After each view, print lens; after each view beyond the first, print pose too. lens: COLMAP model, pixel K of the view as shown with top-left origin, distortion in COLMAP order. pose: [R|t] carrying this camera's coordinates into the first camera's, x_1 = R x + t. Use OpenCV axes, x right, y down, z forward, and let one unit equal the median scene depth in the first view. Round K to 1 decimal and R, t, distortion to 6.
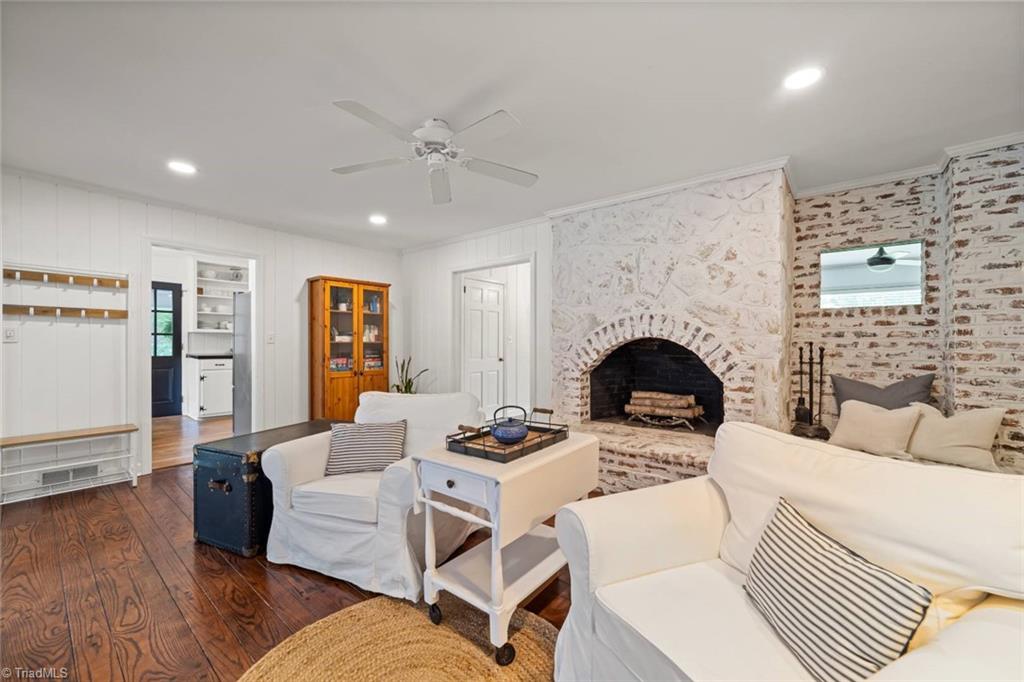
lens RADIAL K [[390.7, 0, 522.1], [0, 390.7, 342.2], [0, 0, 1]] dist [-0.016495, 0.005499]
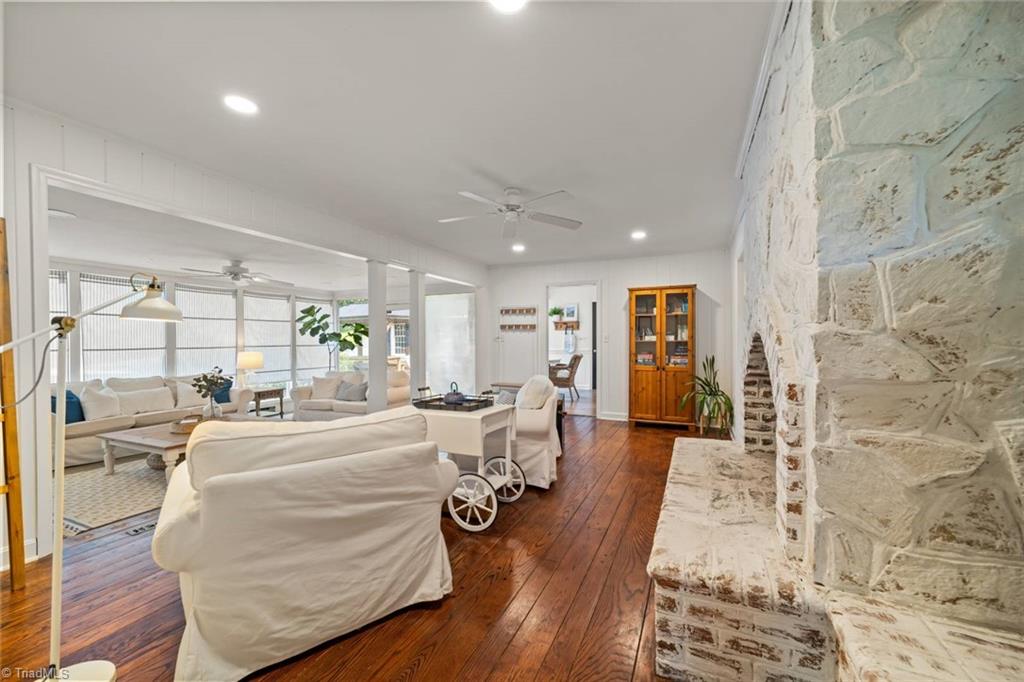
lens RADIAL K [[390.7, 0, 522.1], [0, 390.7, 342.2], [0, 0, 1]] dist [-0.016495, 0.005499]
pose [[0.248091, 0.002241, -0.968734, 0.592046], [0.000940, 0.999996, 0.002554, 0.000227], [0.968736, -0.001545, 0.248088, 0.331080]]
